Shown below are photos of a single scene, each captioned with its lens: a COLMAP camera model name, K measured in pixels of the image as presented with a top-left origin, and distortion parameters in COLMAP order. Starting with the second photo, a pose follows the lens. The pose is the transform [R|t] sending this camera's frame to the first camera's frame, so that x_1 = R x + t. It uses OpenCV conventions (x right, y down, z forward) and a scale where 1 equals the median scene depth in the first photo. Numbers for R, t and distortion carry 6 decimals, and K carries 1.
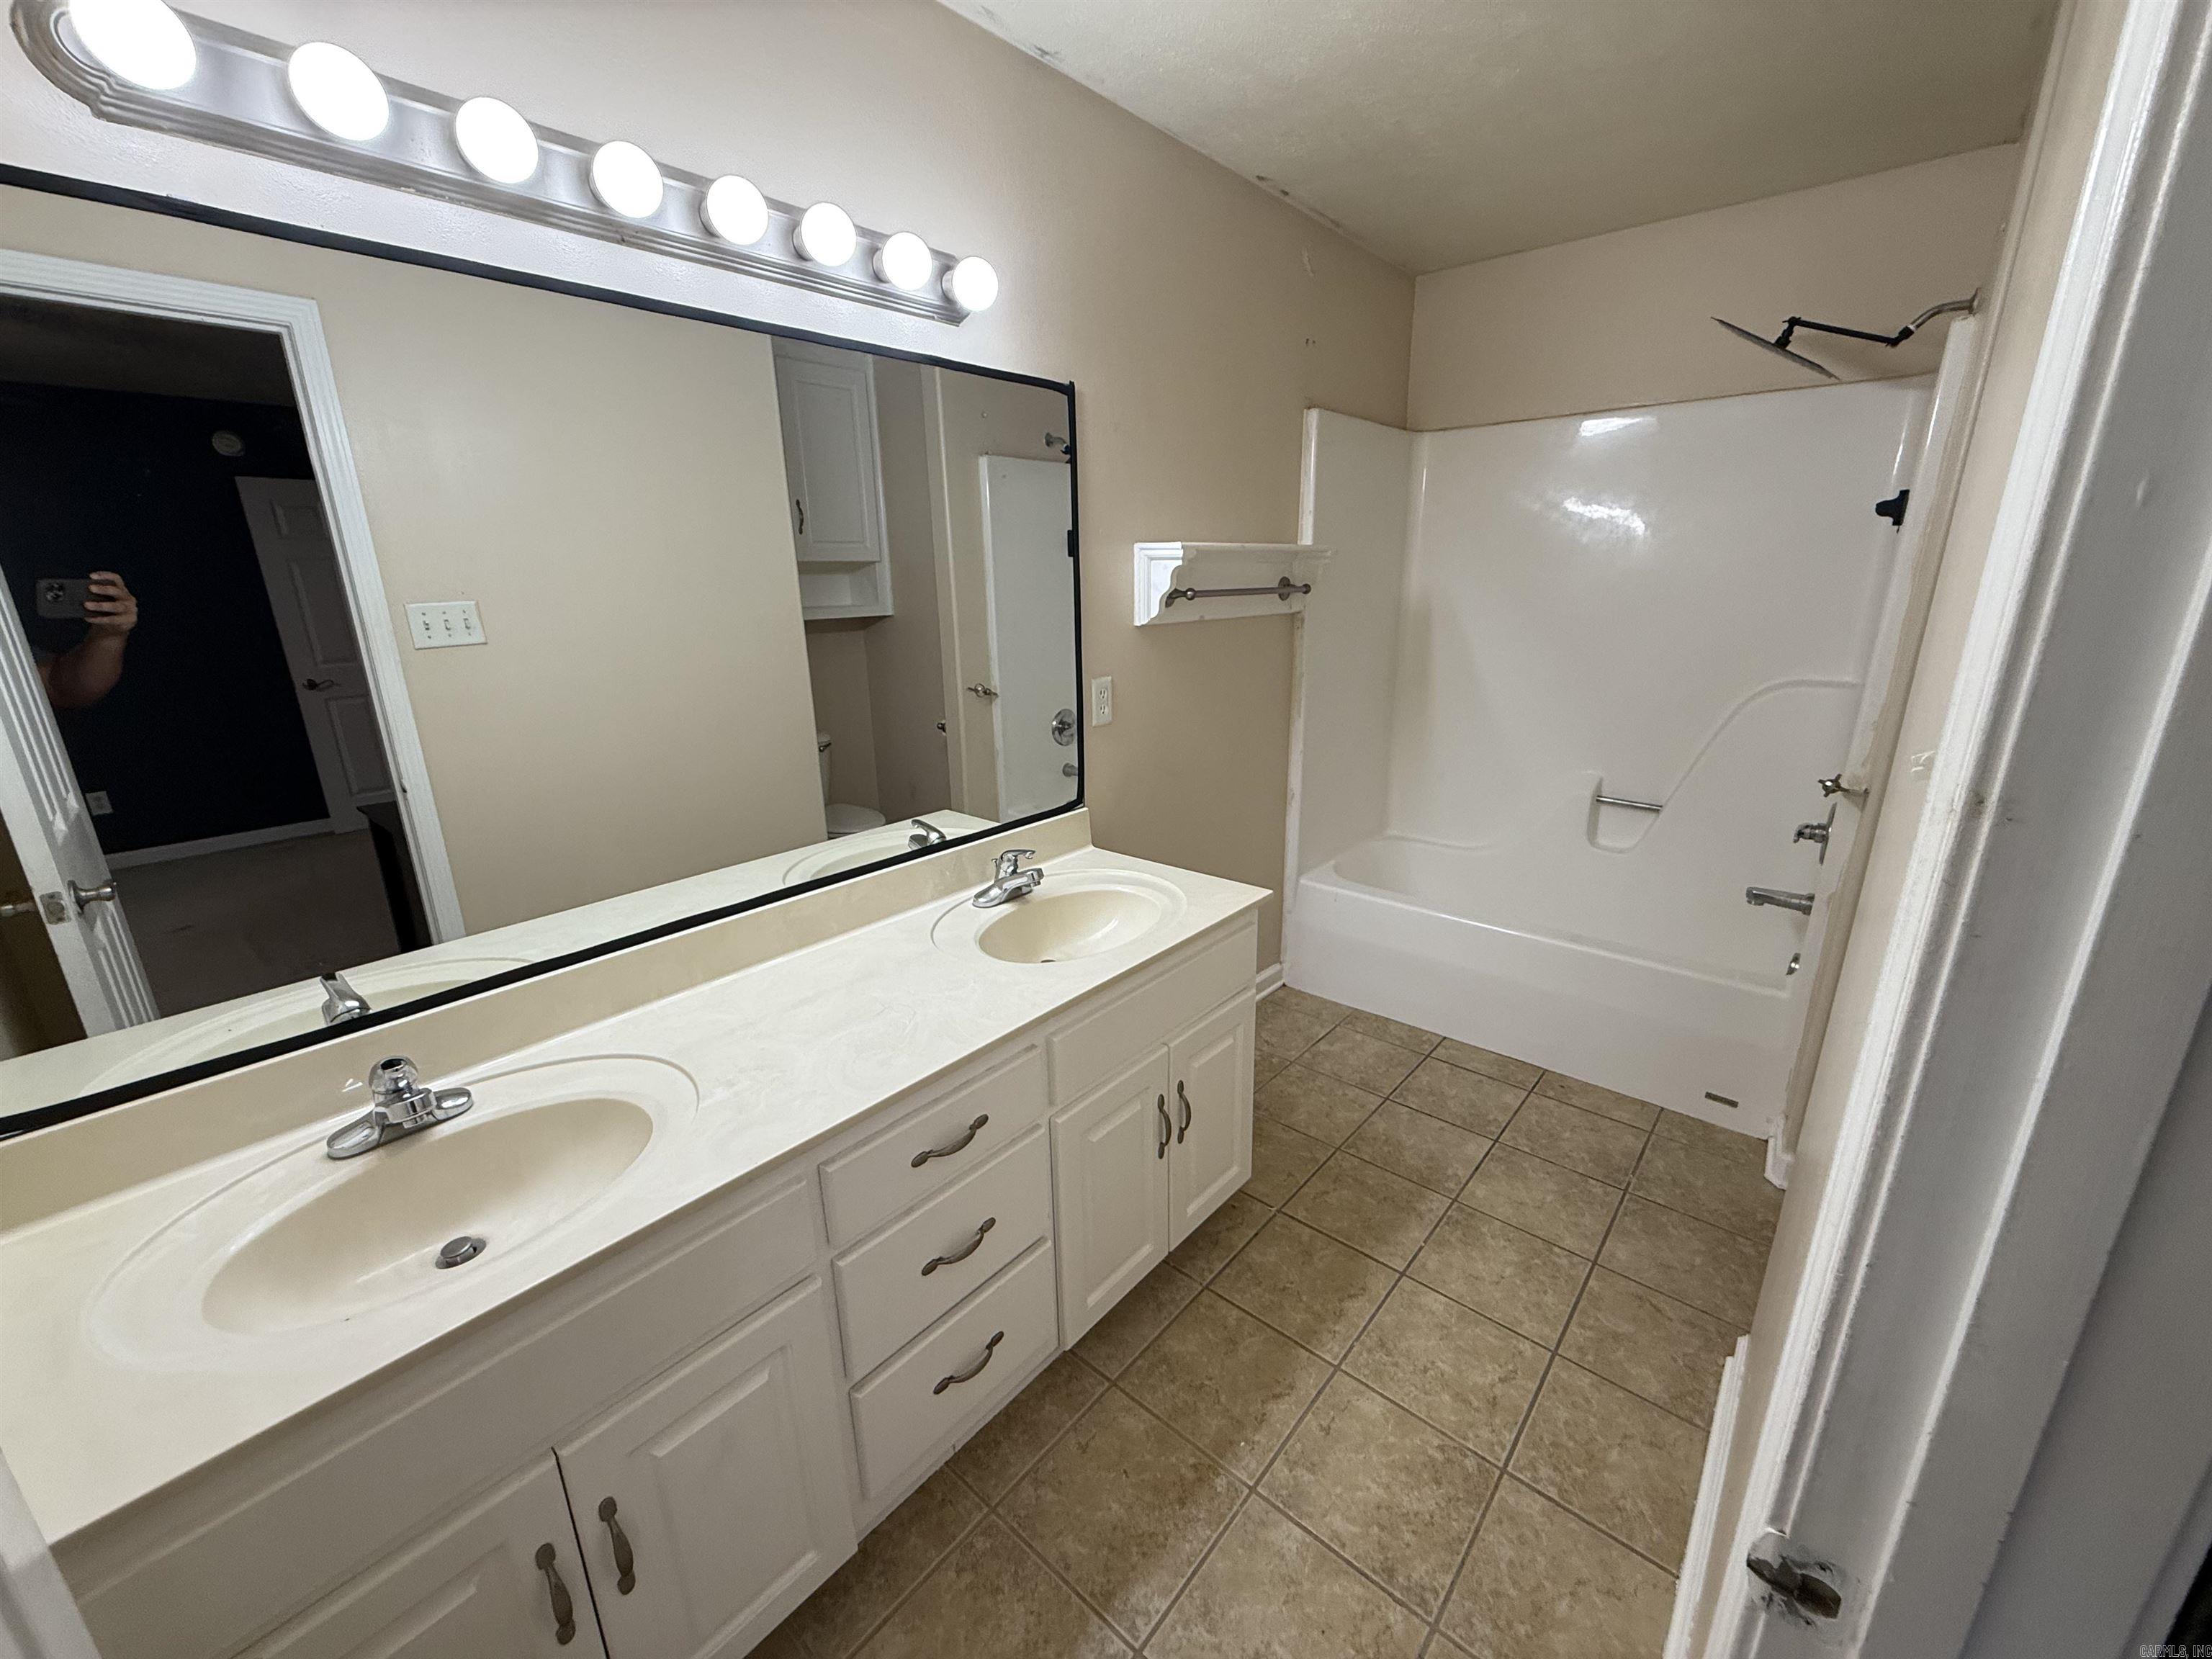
lens RADIAL K [[878.4, 0, 1115.9], [0, 878.4, 826.0], [0, 0, 1]] dist [0.000417, 0.000042]
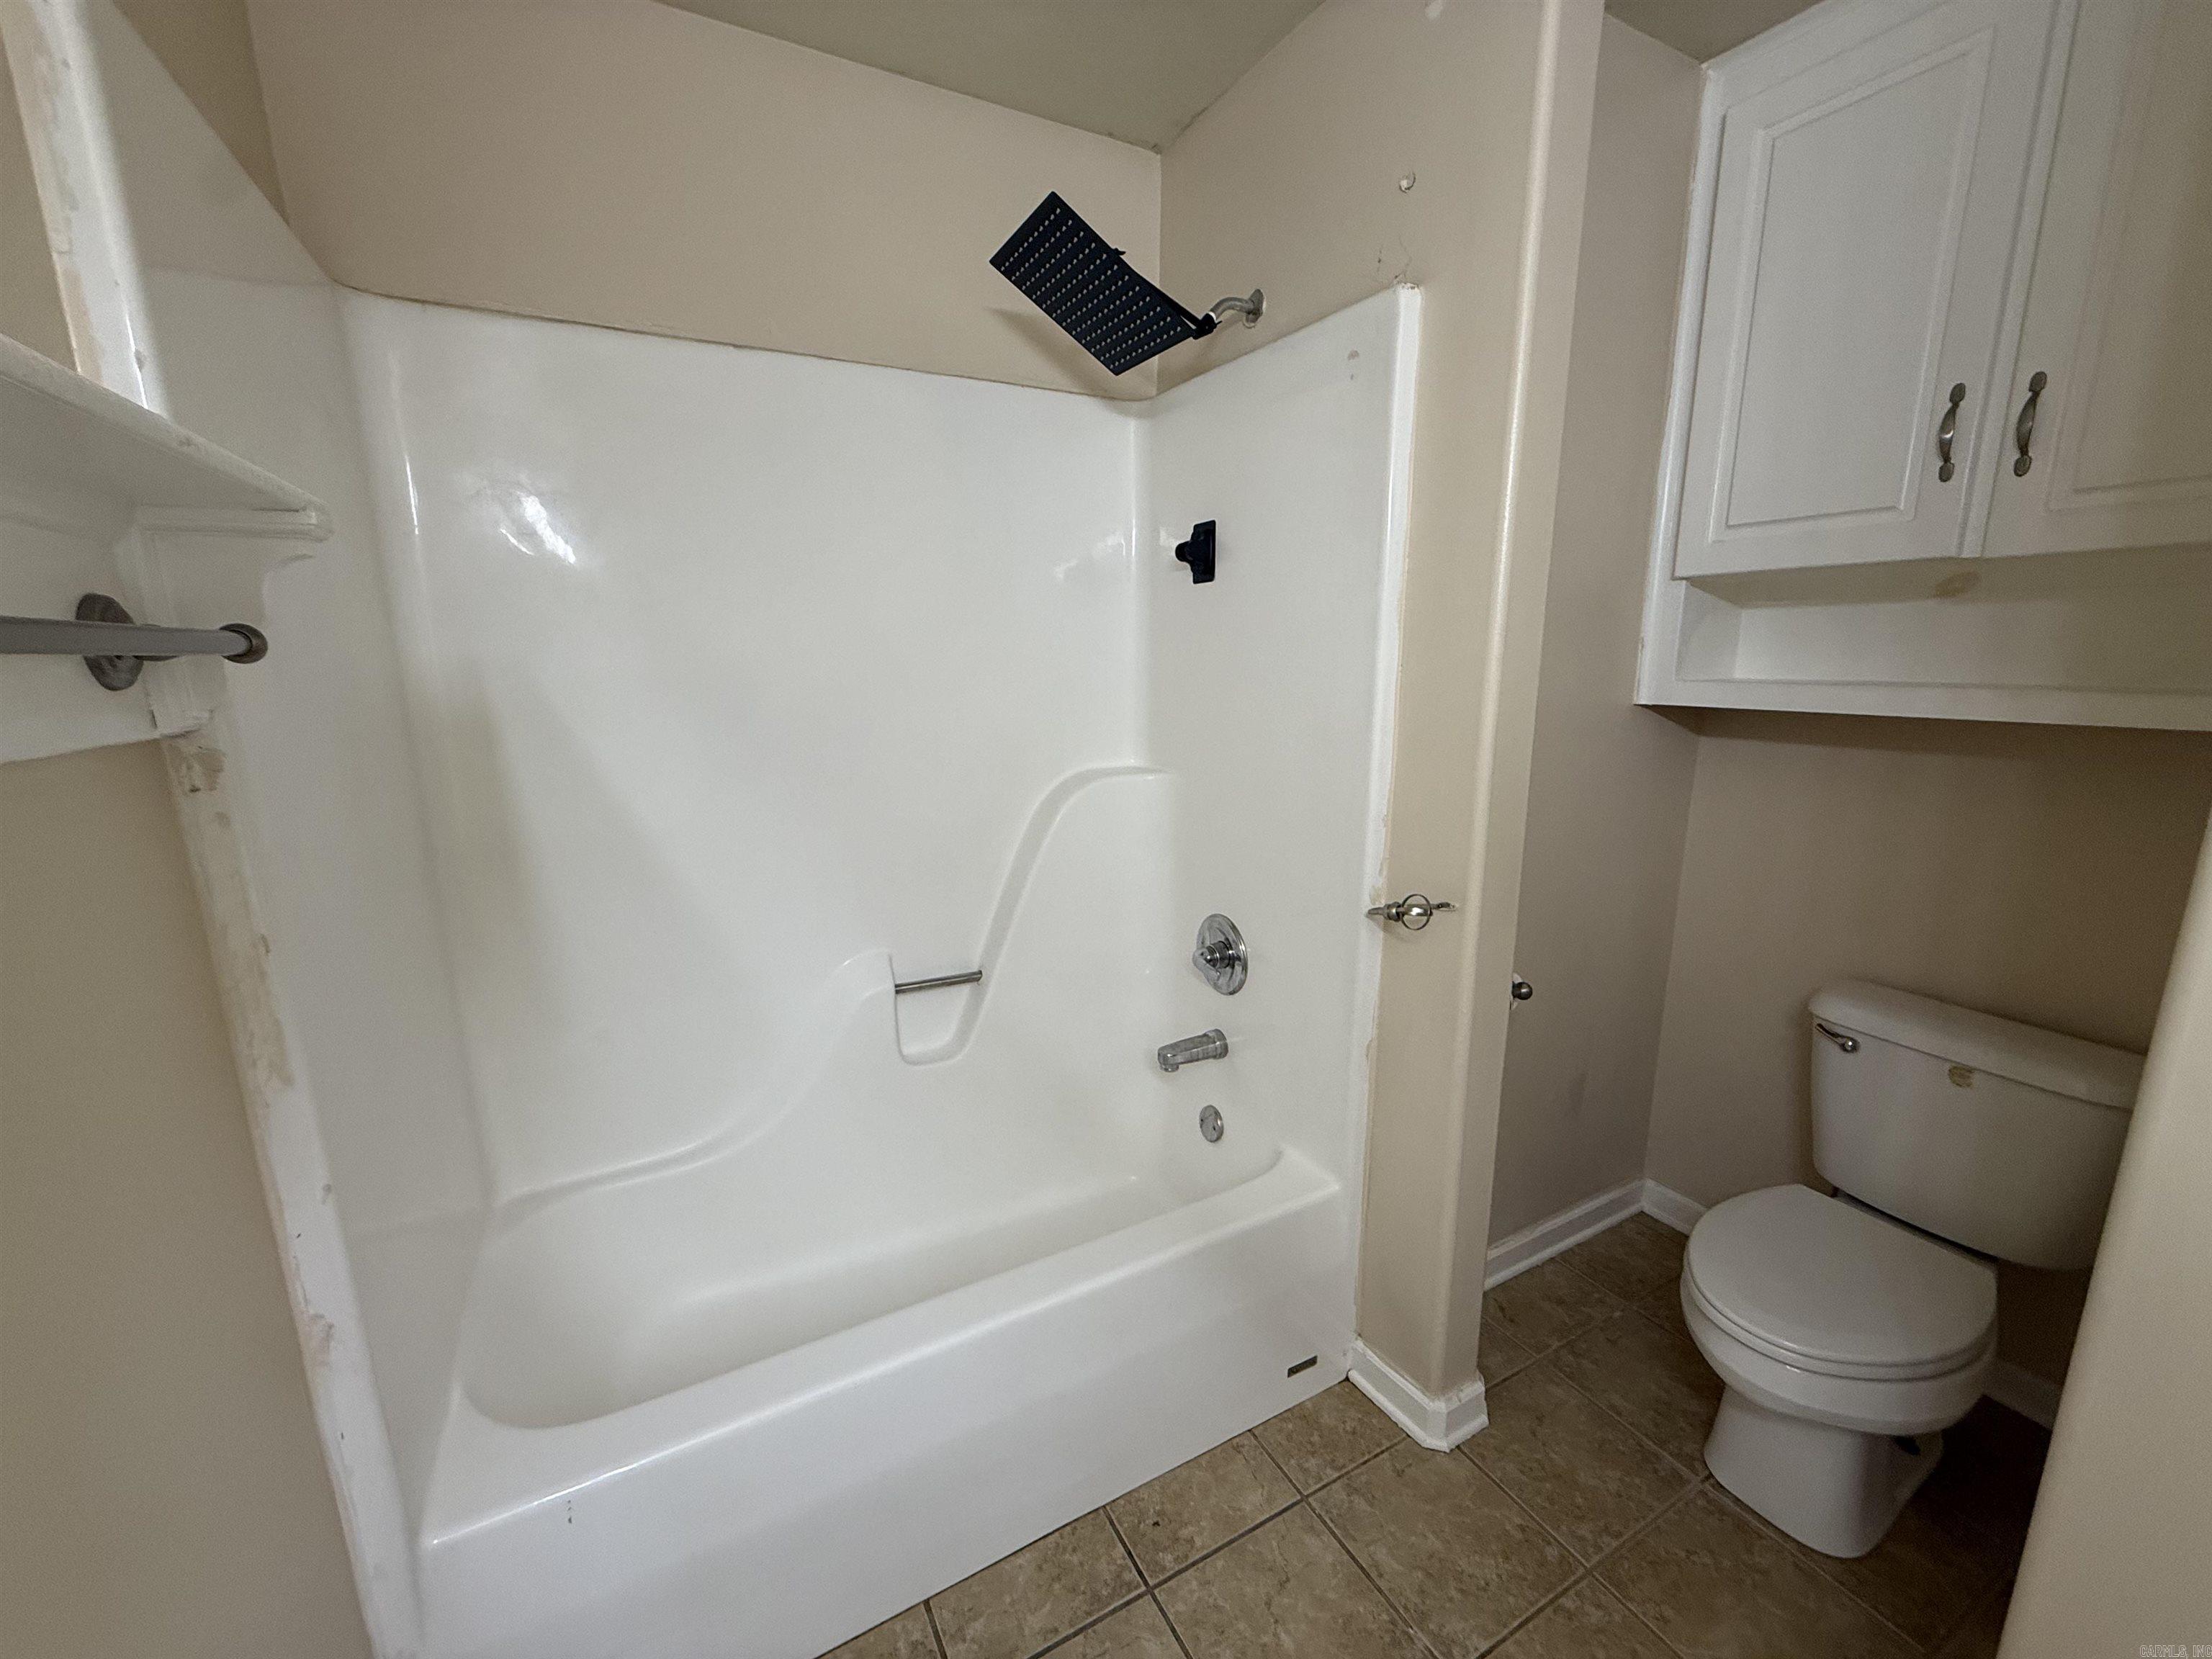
lens RADIAL K [[878.4, 0, 1106.4], [0, 878.4, 835.2], [0, 0, 1]] dist [0.000417, 0.000042]
pose [[0.367482, -0.176567, 0.913116, 0.060052], [0.270432, 0.959676, 0.076736, -0.159005], [-0.889844, 0.218737, 0.400414, 0.653442]]
